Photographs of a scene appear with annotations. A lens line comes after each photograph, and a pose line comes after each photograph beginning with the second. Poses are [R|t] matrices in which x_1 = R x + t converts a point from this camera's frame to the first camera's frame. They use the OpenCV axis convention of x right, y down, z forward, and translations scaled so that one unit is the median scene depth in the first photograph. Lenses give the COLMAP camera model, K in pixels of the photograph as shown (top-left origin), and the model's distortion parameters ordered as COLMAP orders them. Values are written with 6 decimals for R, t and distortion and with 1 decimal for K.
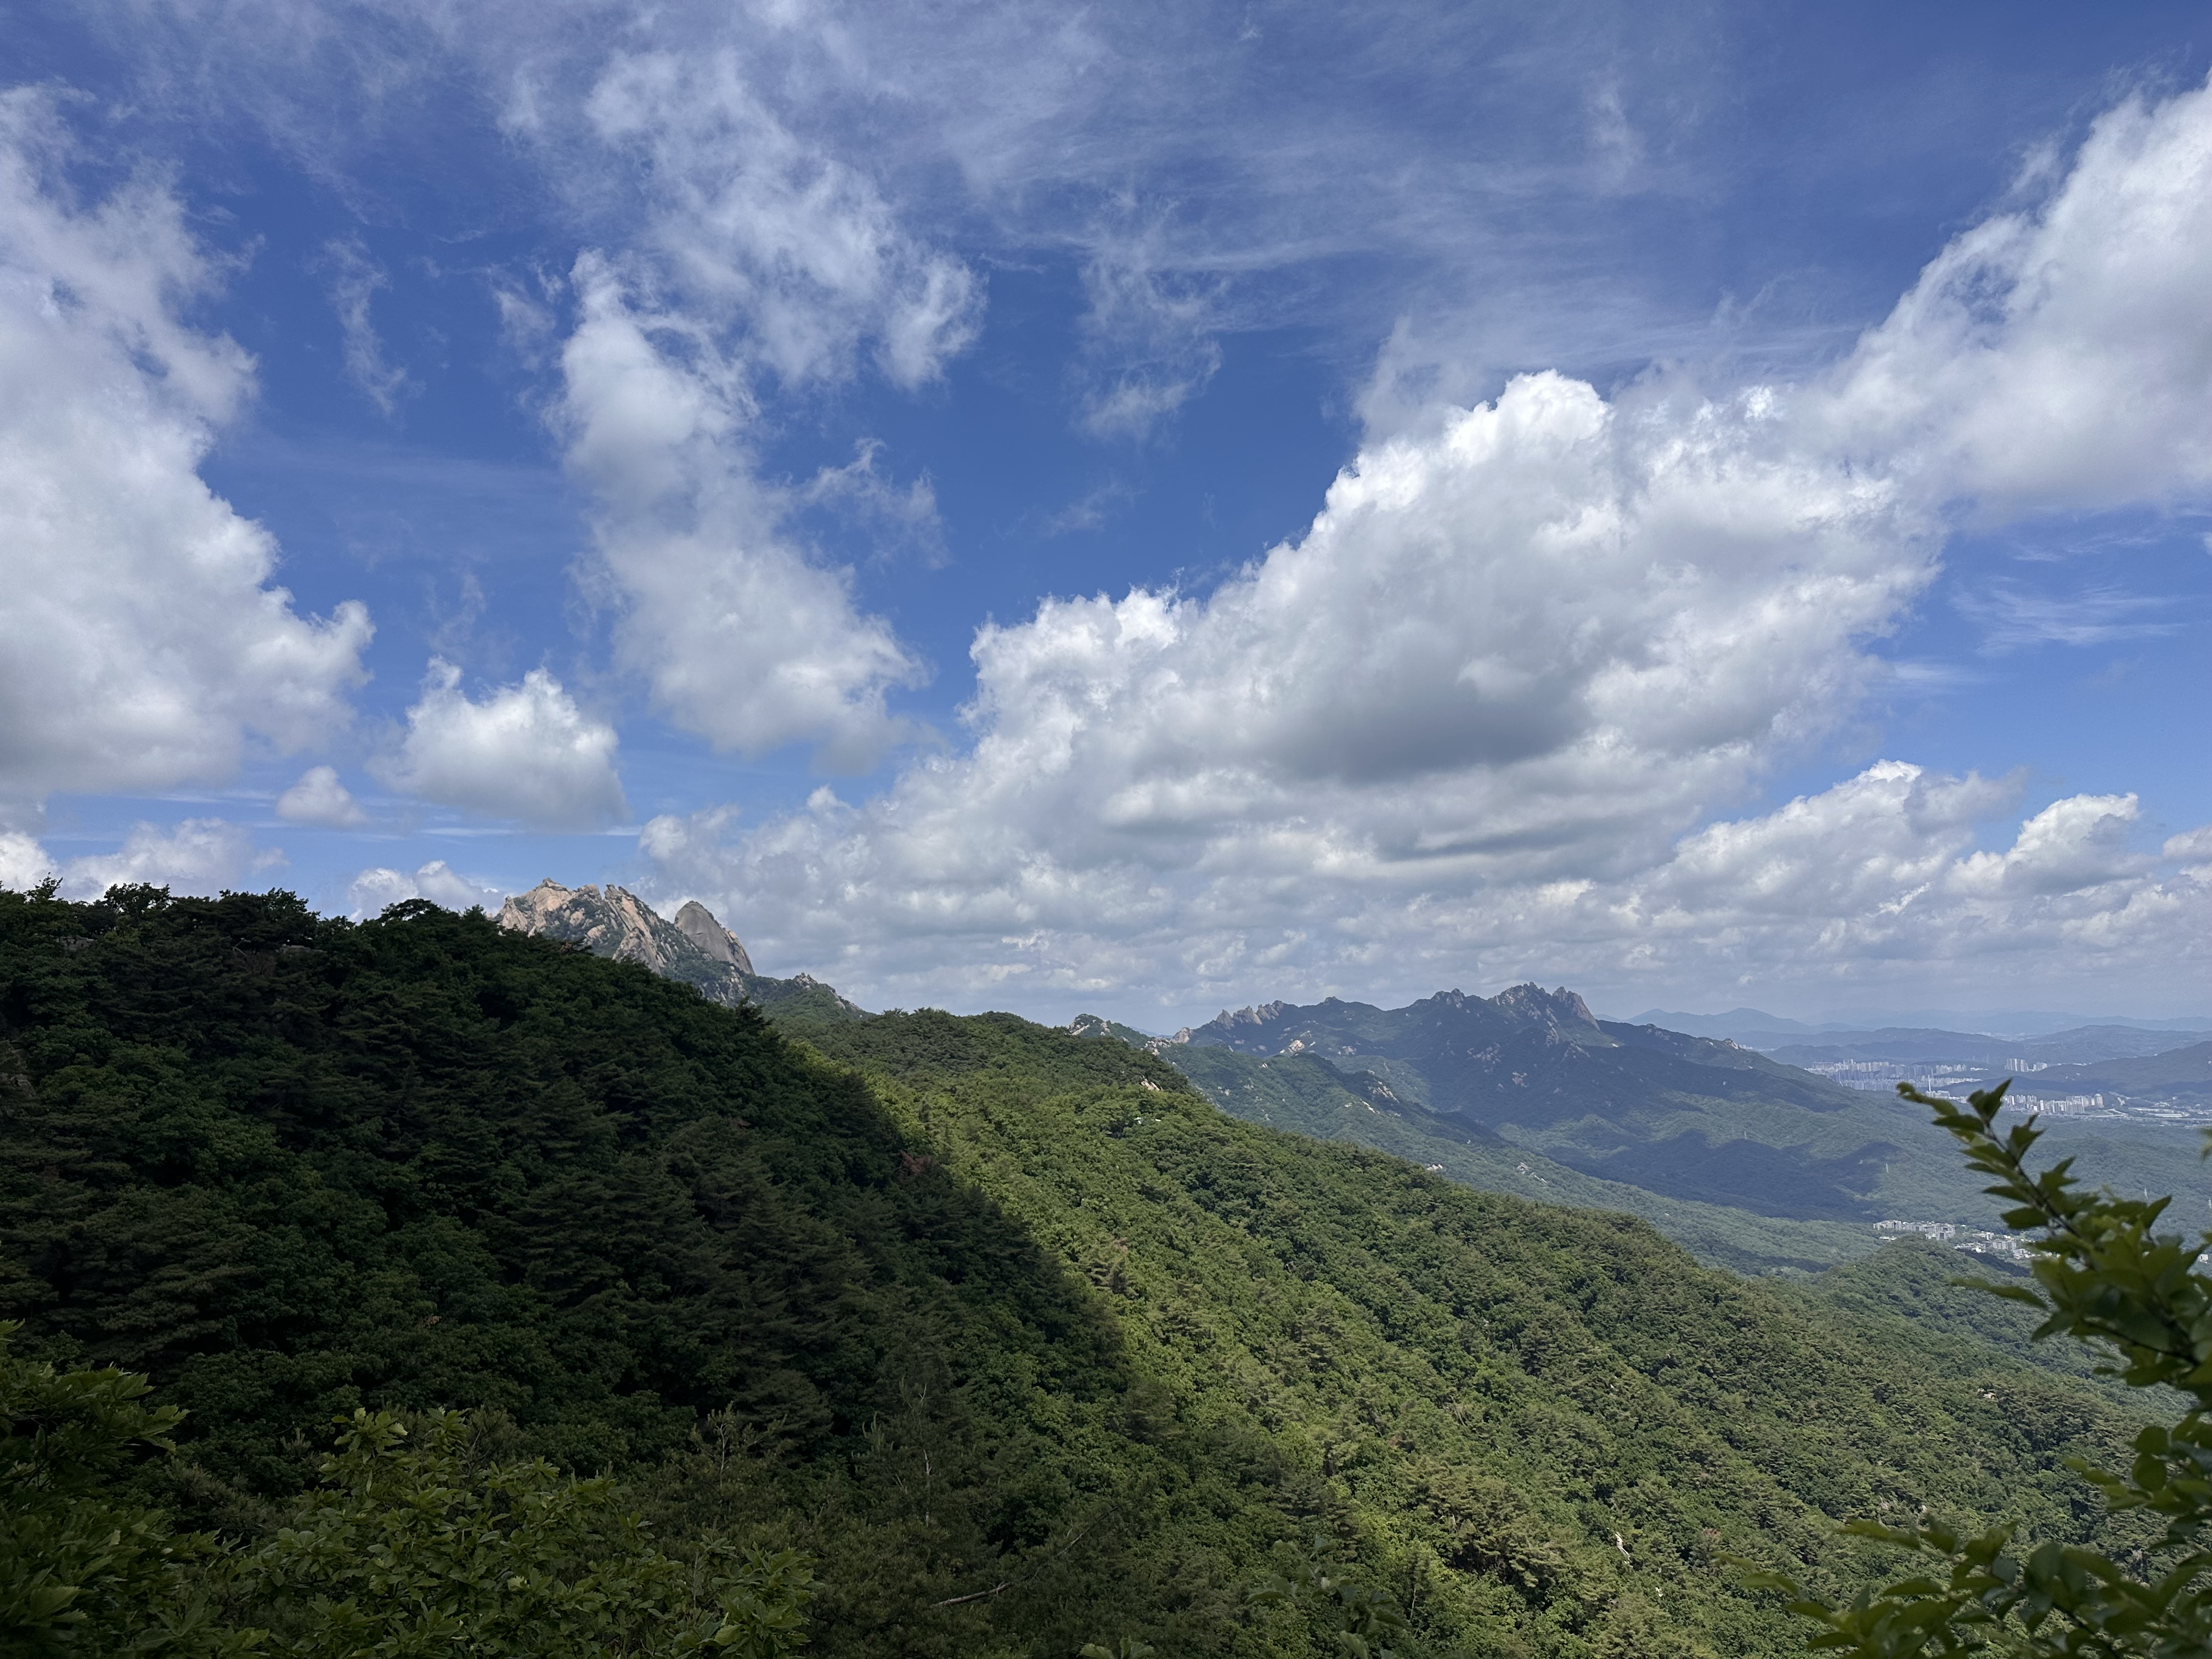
lens RADIAL K [[1595.9, 0, 1116.8], [0, 1595.9, 843.6], [0, 0, 1]] dist [0.019425, -0.024420]
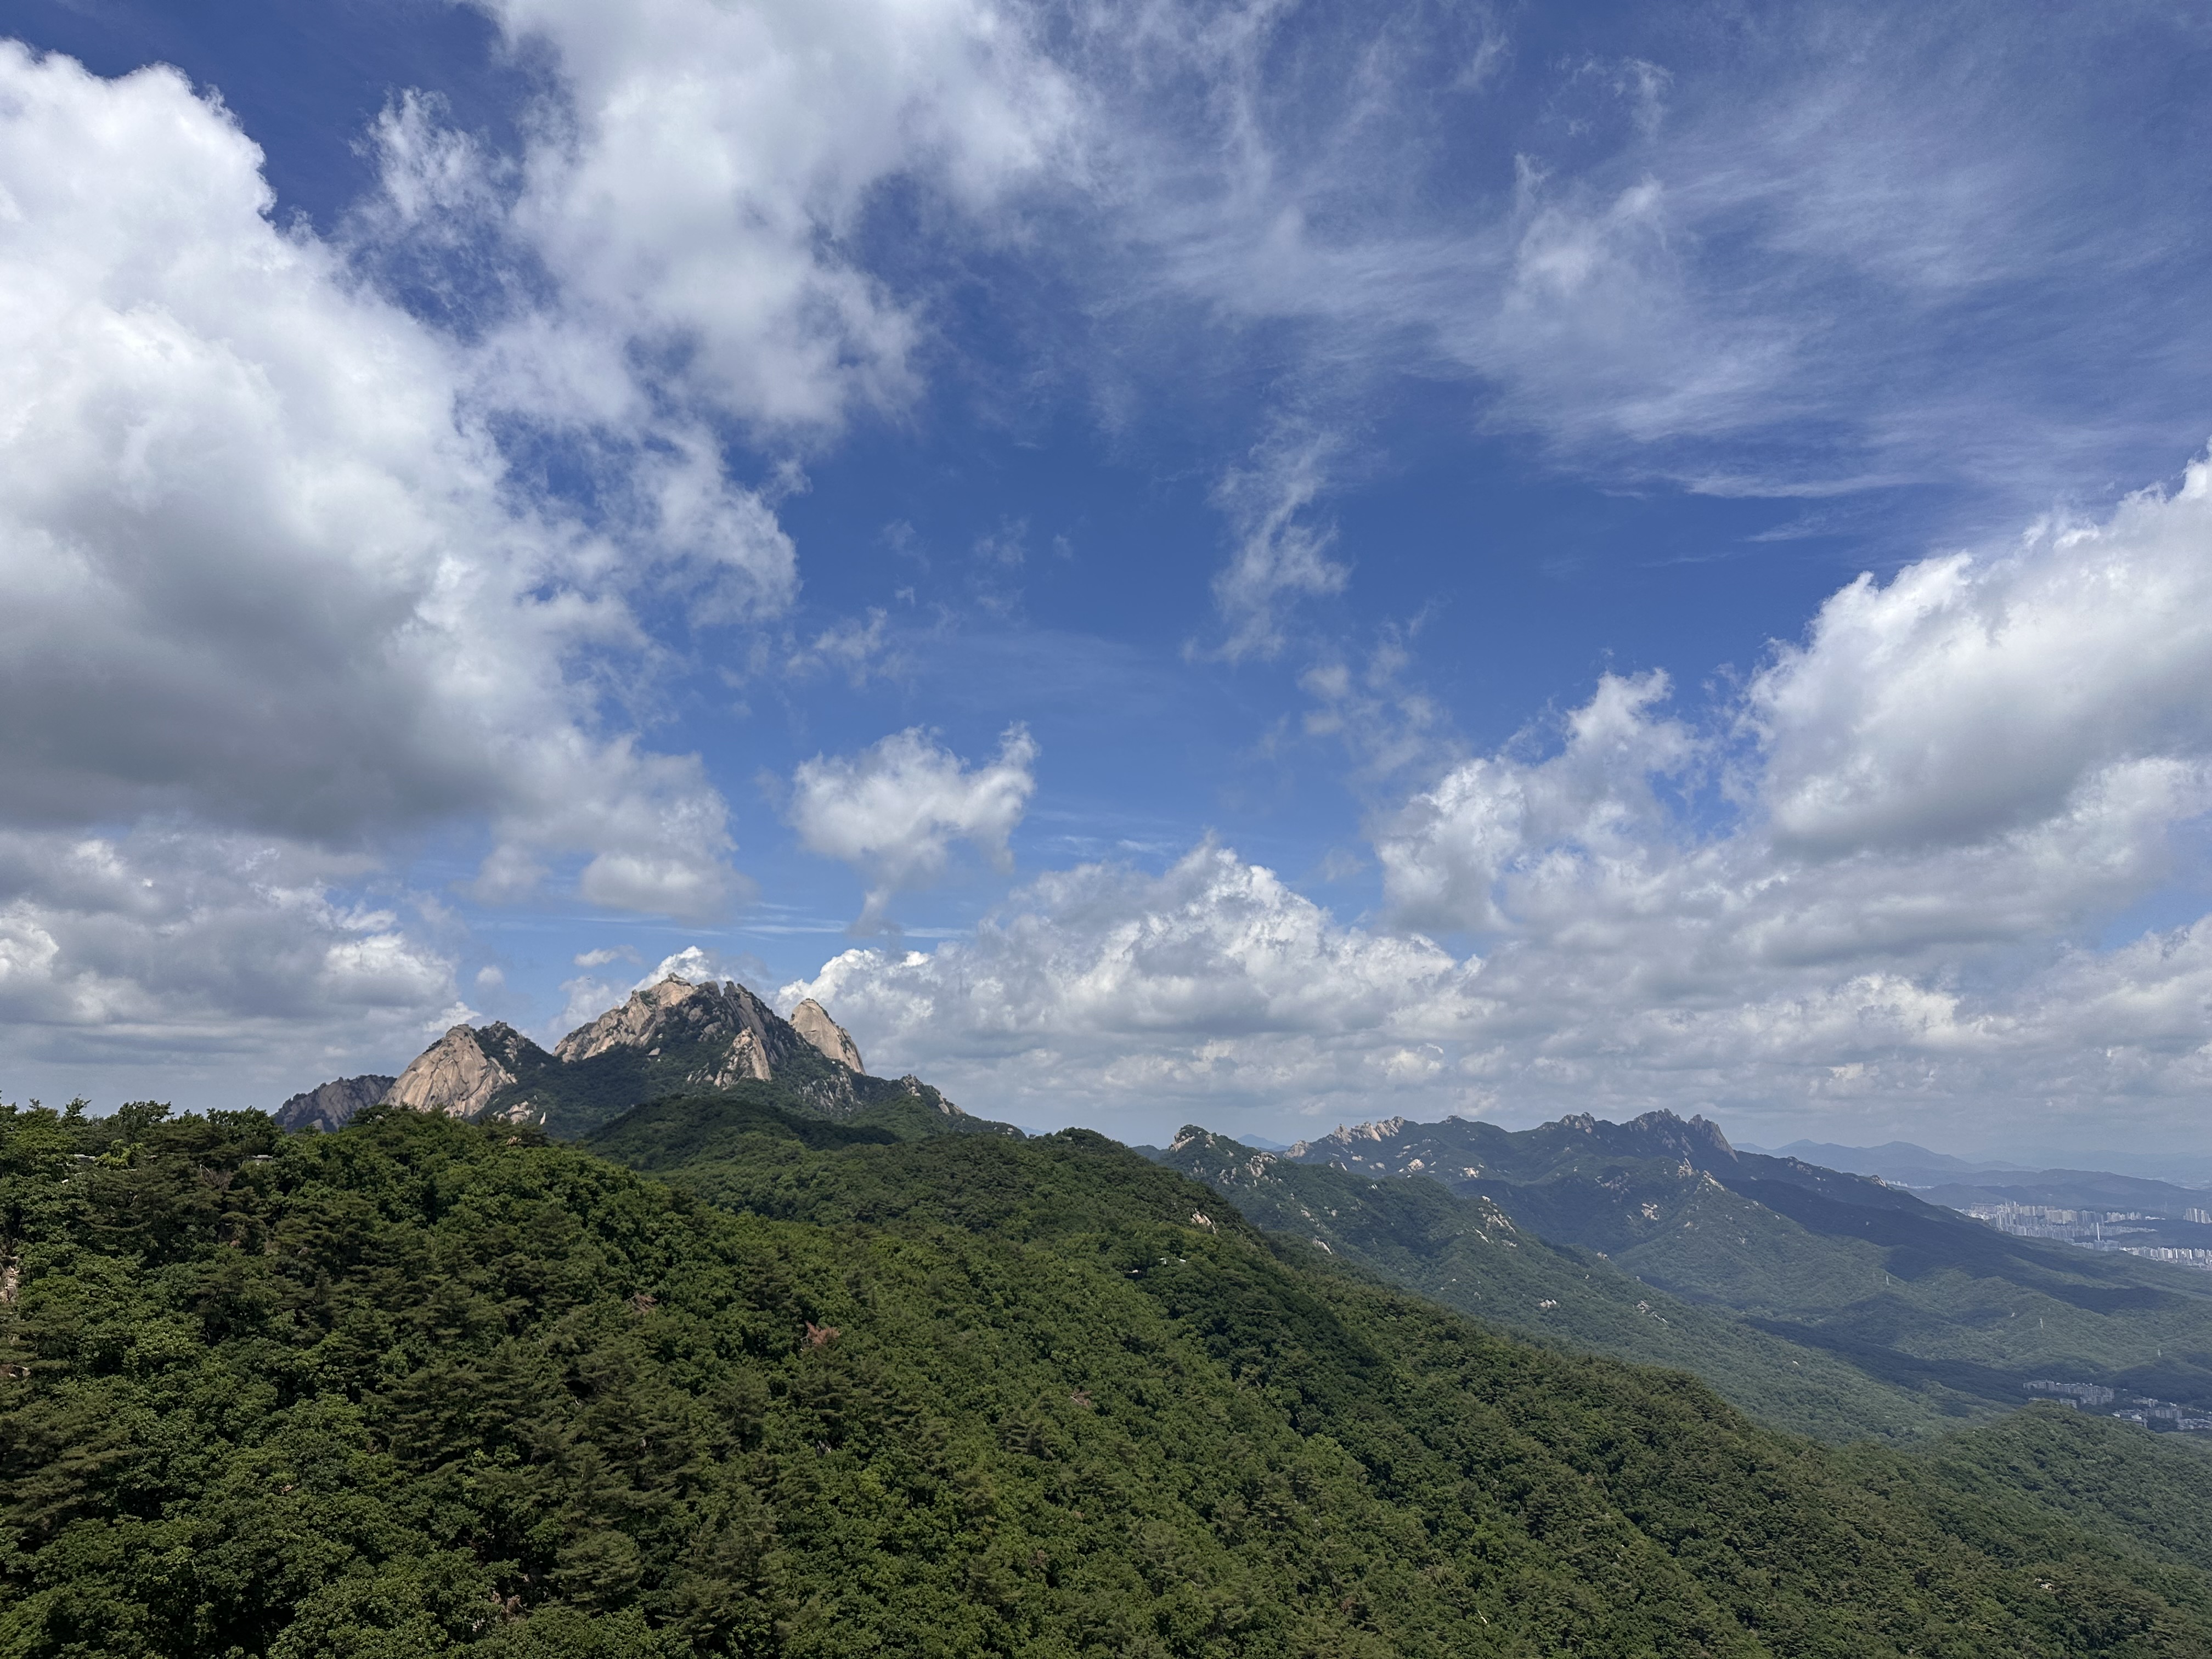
lens RADIAL K [[1595.9, 0, 1105.9], [0, 1595.9, 829.9], [0, 0, 1]] dist [0.019425, -0.024420]
pose [[0.995938, 0.023651, -0.086880, 0.082410], [-0.029885, 0.997017, -0.071163, -0.040215], [0.084938, 0.073470, 0.993674, -0.068578]]
